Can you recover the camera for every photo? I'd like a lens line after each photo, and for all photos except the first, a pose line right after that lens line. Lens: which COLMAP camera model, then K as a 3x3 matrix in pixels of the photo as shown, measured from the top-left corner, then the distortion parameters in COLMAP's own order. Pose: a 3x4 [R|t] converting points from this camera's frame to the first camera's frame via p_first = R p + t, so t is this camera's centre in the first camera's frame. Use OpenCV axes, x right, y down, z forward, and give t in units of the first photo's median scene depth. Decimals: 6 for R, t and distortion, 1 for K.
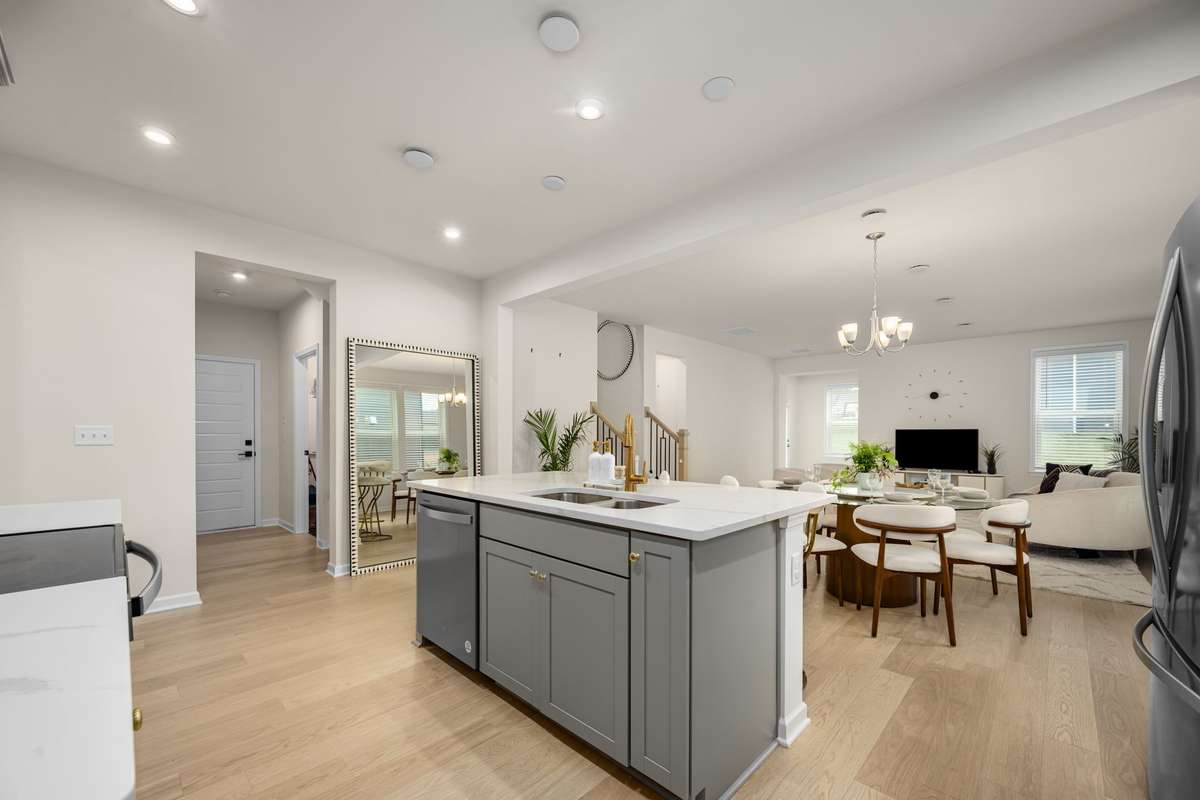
lens RADIAL K [[470.6, 0, 596.5], [0, 470.6, 434.1], [0, 0, 1]] dist [0.001061, 0.000250]
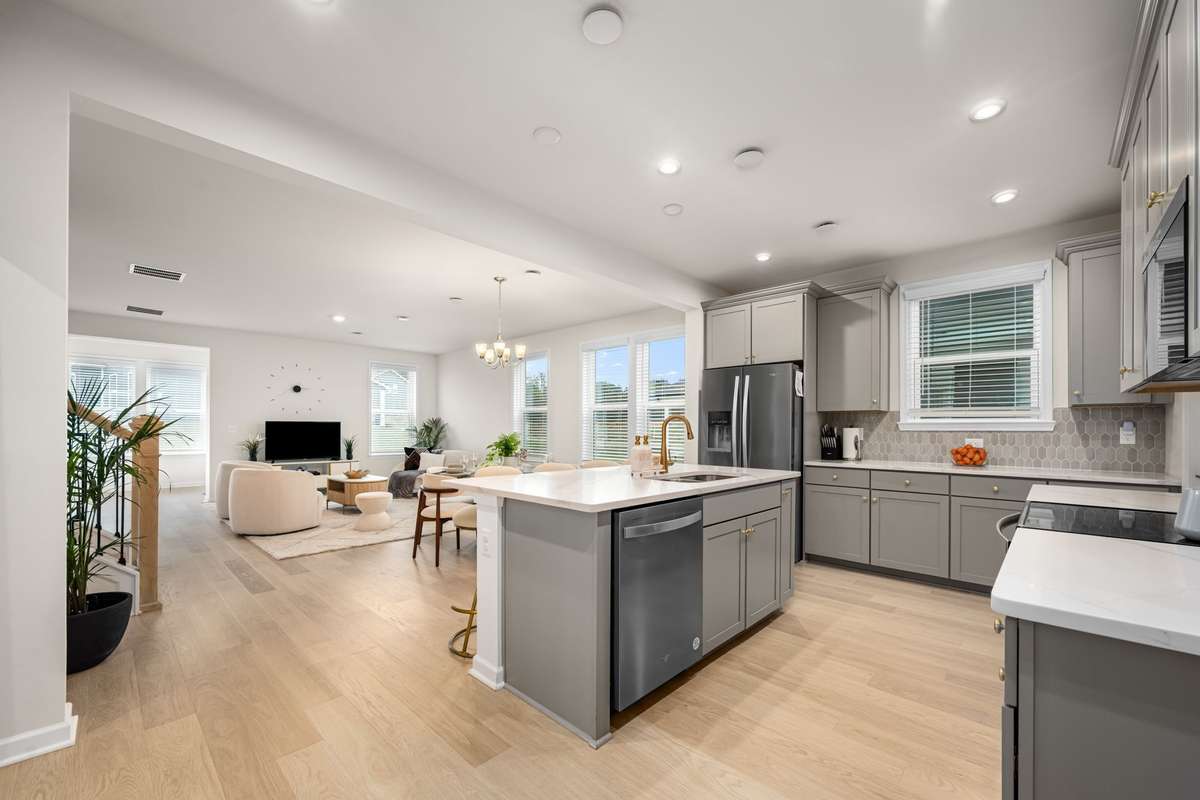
lens RADIAL K [[479.0, 0, 600.8], [0, 479.0, 429.2], [0, 0, 1]] dist [-0.000904, -0.000077]
pose [[-0.018774, -0.002599, 0.999820, -0.400953], [-0.007451, 0.999969, 0.002460, -0.000515], [-0.999796, -0.007404, -0.018793, 0.383283]]
